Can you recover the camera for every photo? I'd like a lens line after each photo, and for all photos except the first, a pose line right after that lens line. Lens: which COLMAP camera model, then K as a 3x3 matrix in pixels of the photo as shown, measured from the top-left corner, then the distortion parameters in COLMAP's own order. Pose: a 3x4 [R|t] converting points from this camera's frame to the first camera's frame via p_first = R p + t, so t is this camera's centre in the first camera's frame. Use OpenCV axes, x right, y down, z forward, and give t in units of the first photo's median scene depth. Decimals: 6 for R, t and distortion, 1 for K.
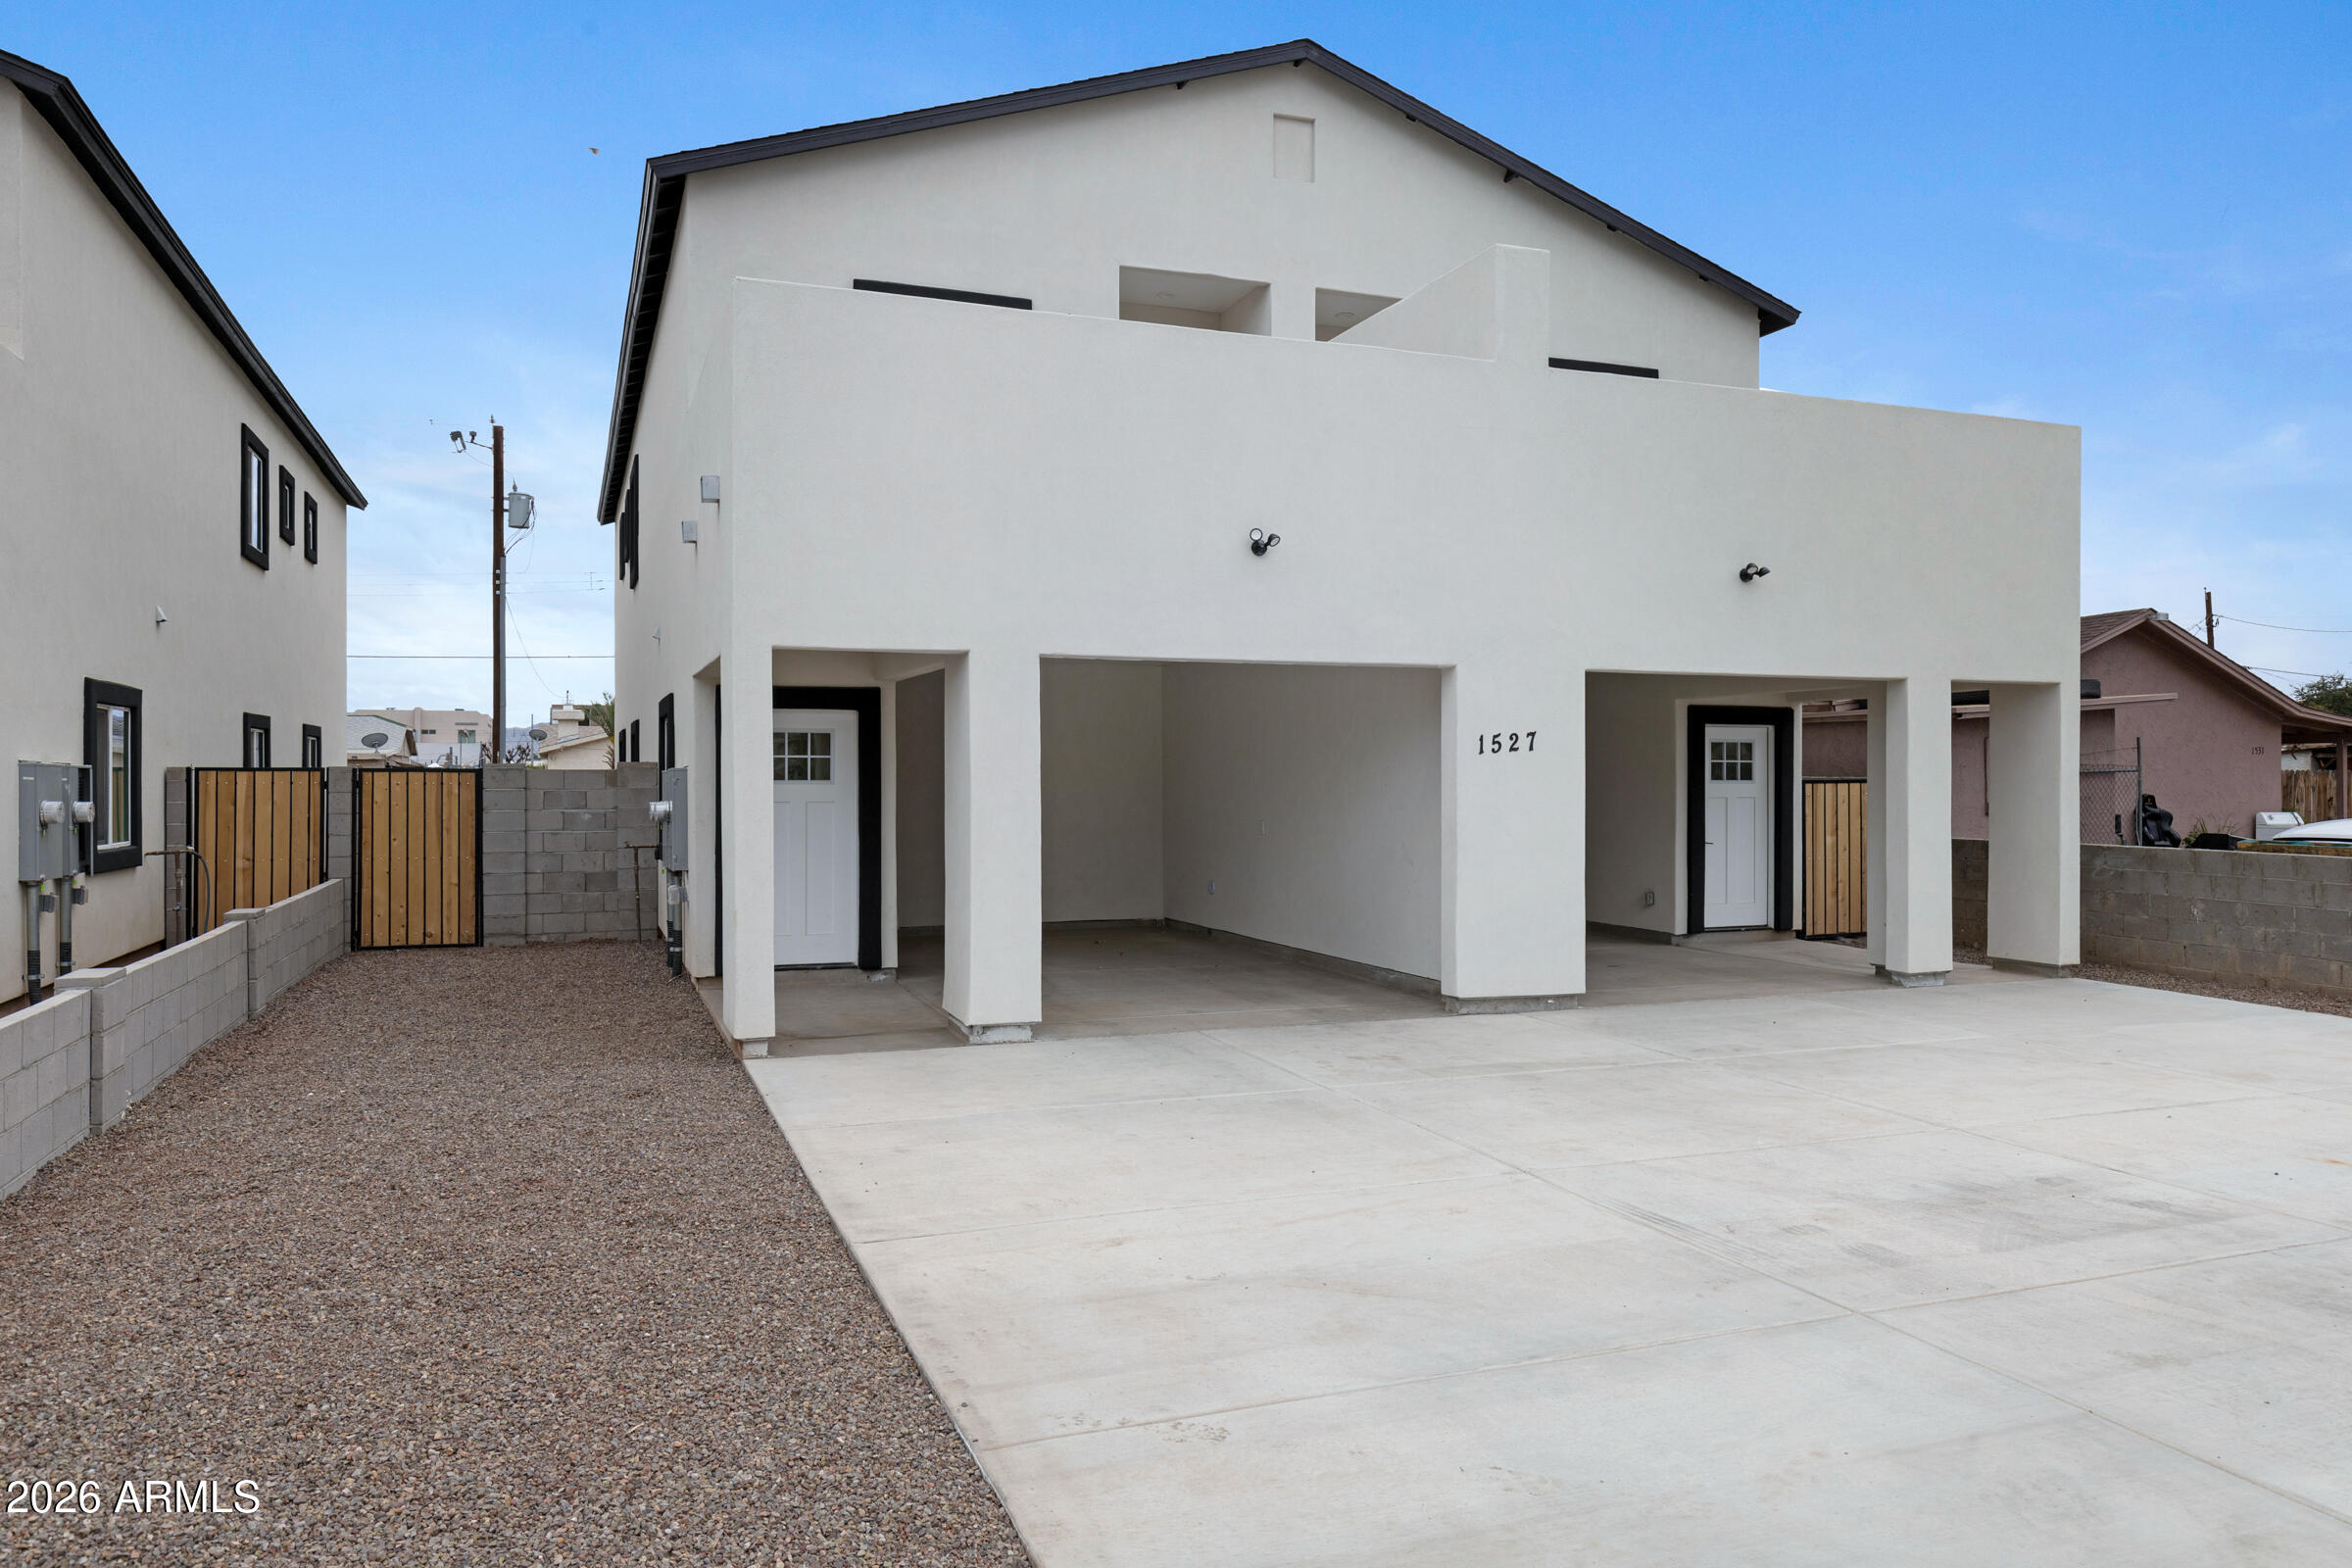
lens RADIAL K [[1582.4, 0, 1176.0], [0, 1582.4, 784.0], [0, 0, 1]] dist [0.003636, 0.000385]
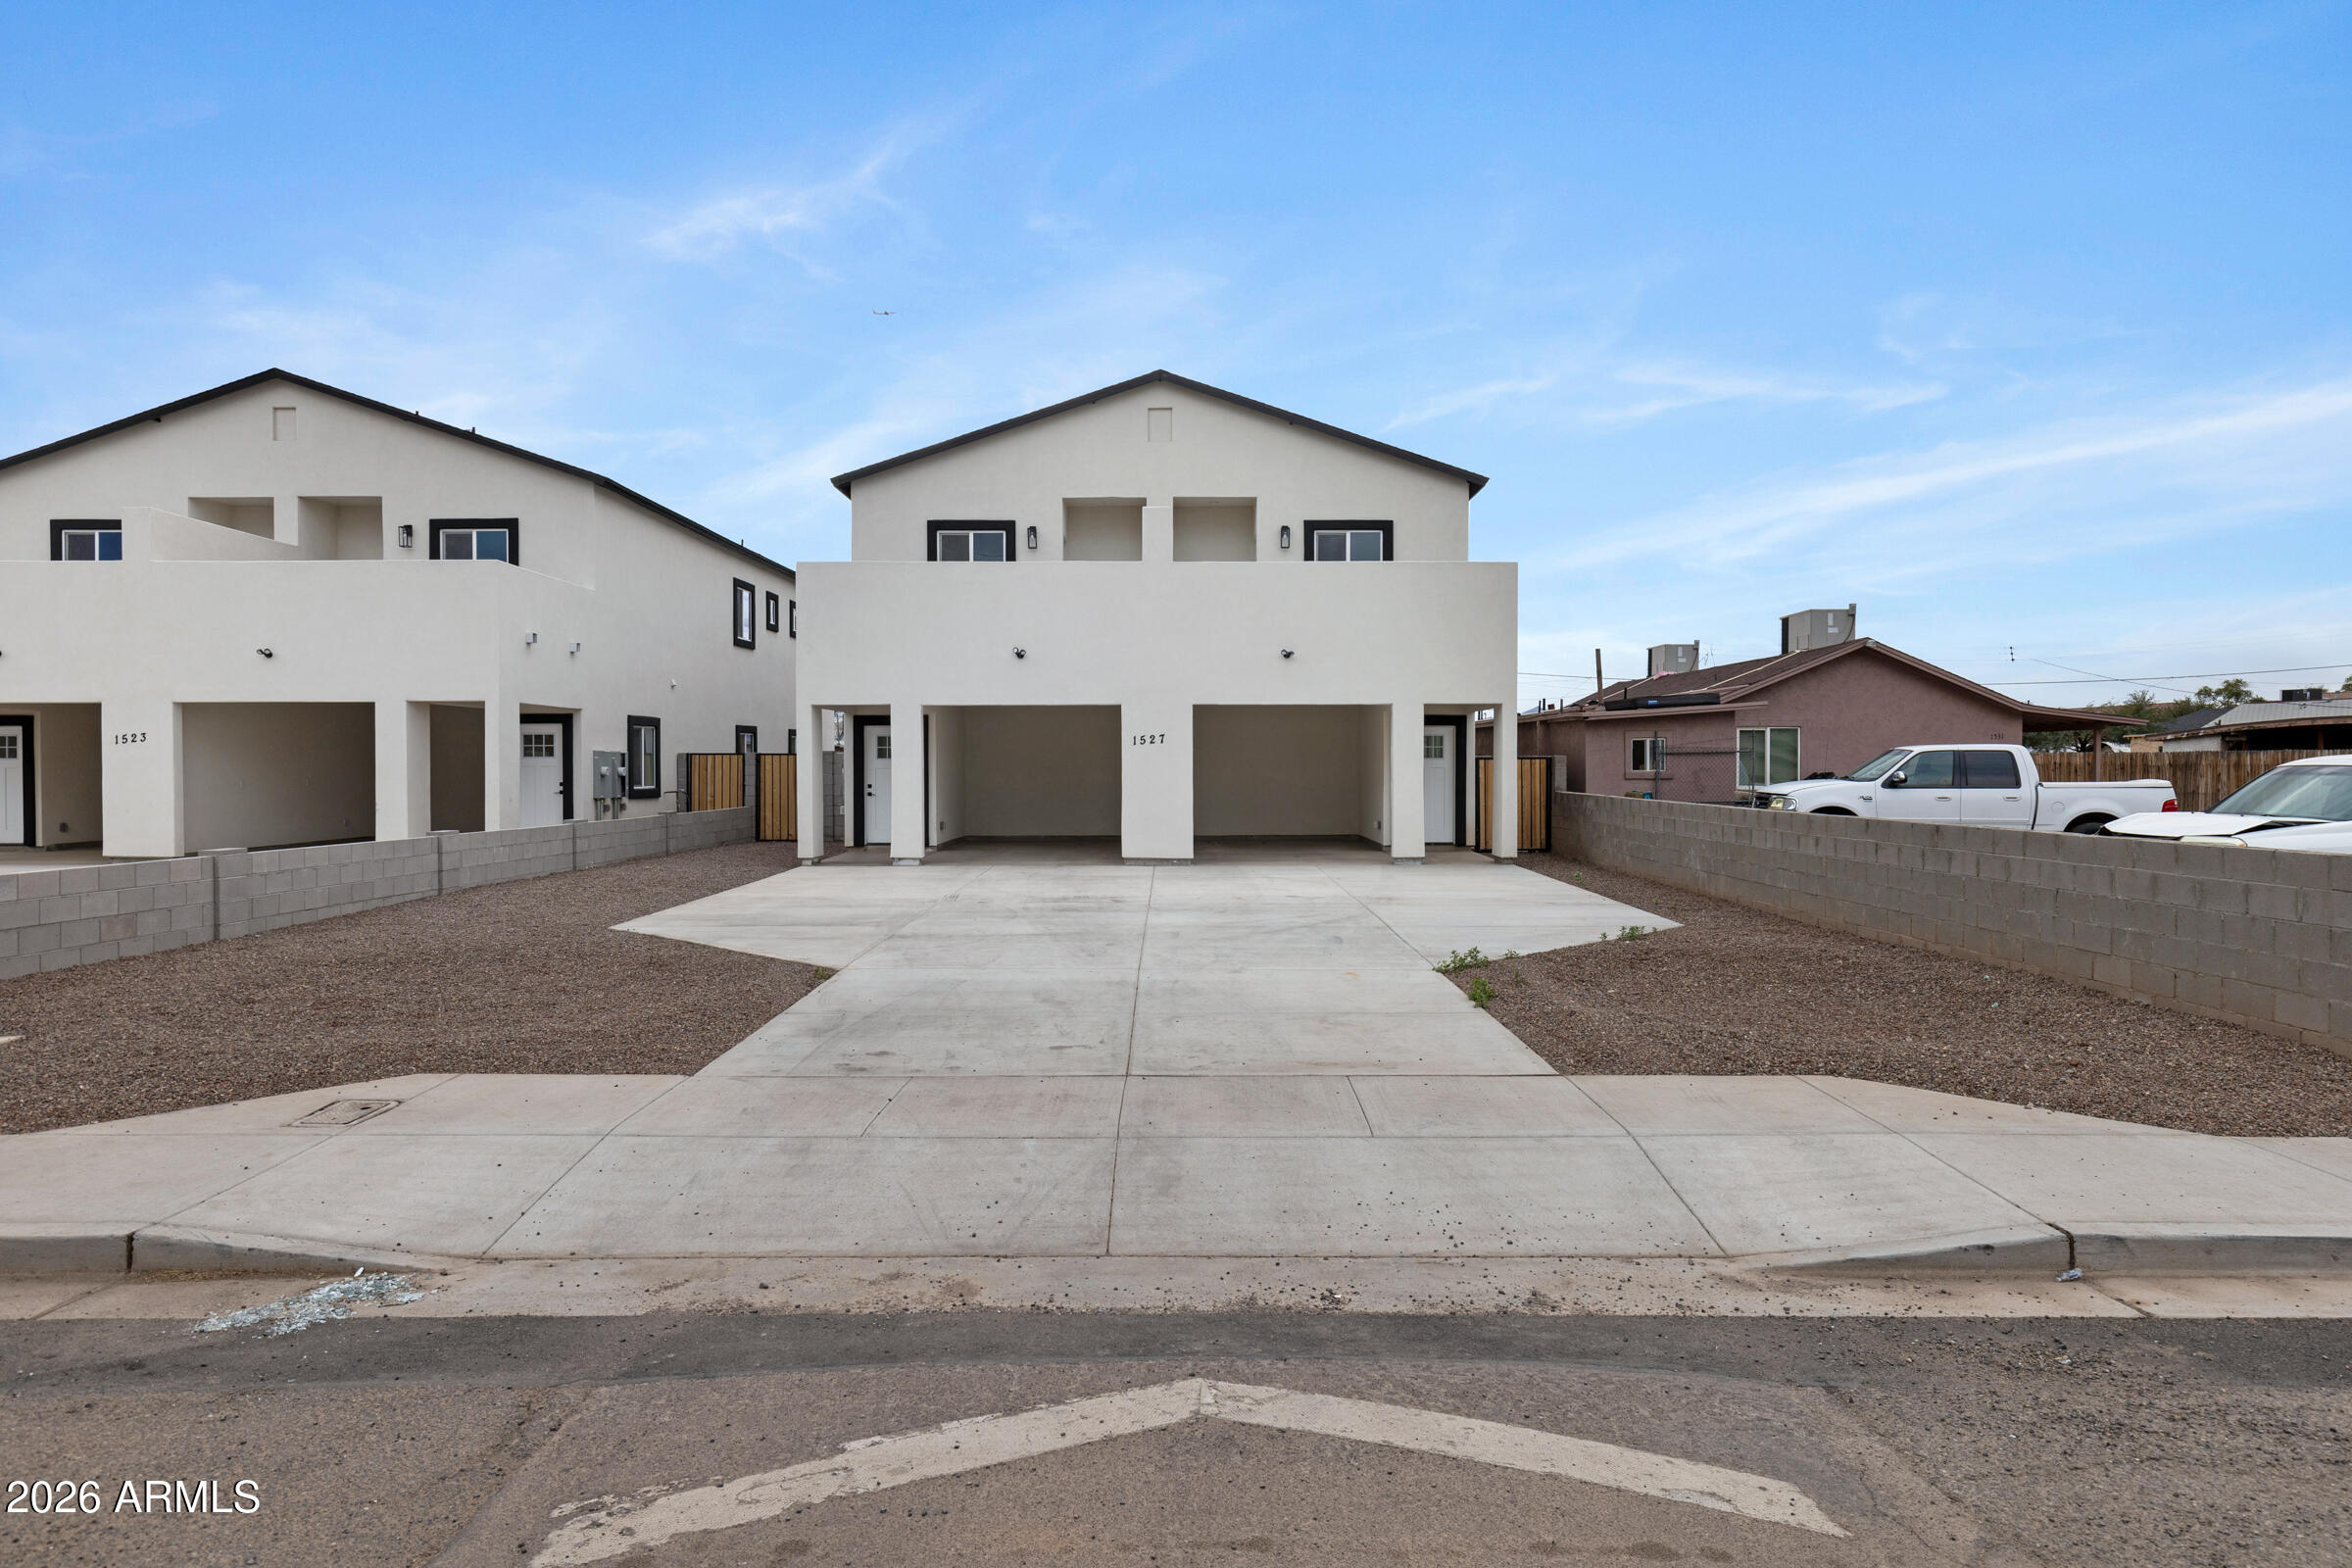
lens RADIAL K [[1444.9, 0, 1176.0], [0, 1444.9, 784.0], [0, 0, 1]] dist [0.003875, 0.001988]
pose [[0.936393, 0.004953, -0.350918, 0.816900], [-0.000906, 0.999931, 0.011694, 0.009551], [0.350951, -0.010632, 0.936333, -0.717672]]
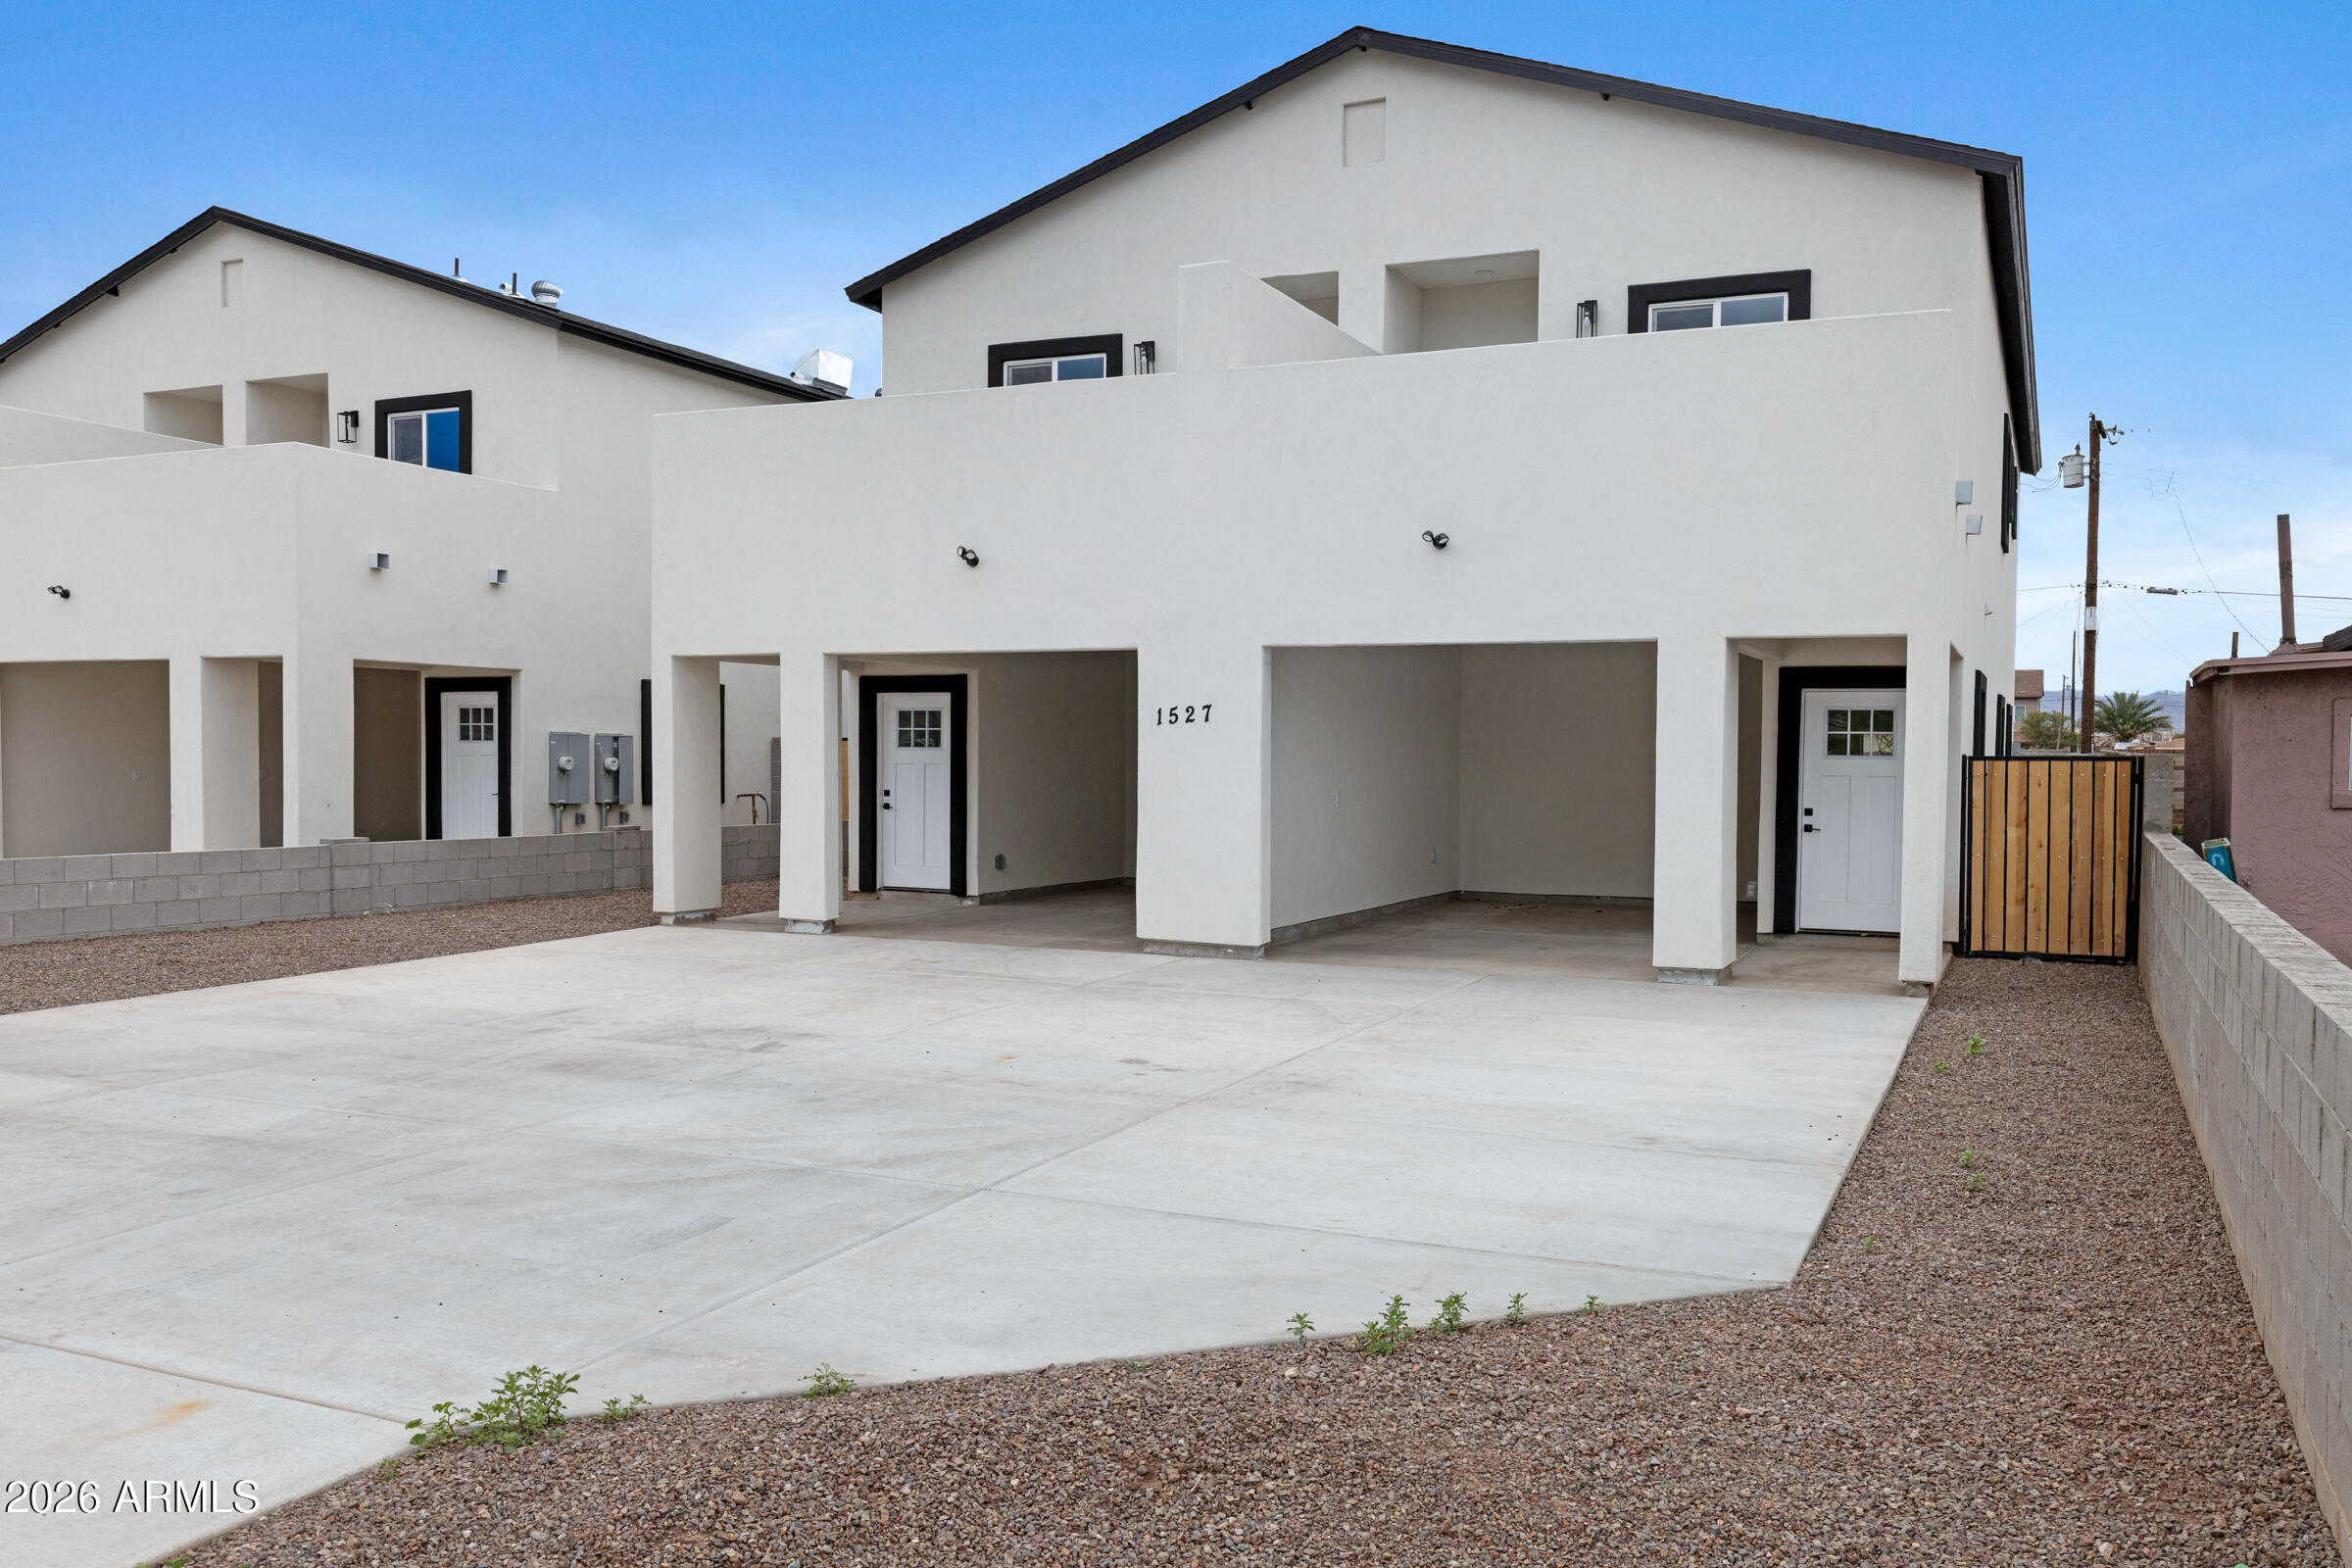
lens RADIAL K [[1916.5, 0, 1175.3], [0, 1916.5, 859.2], [0, 0, 1]] dist [0.000999, -0.010339]
pose [[0.701217, 0.046273, -0.711445, 1.030801], [-0.012691, 0.998544, 0.052438, 0.004279], [0.712835, -0.027741, 0.700783, 0.038911]]
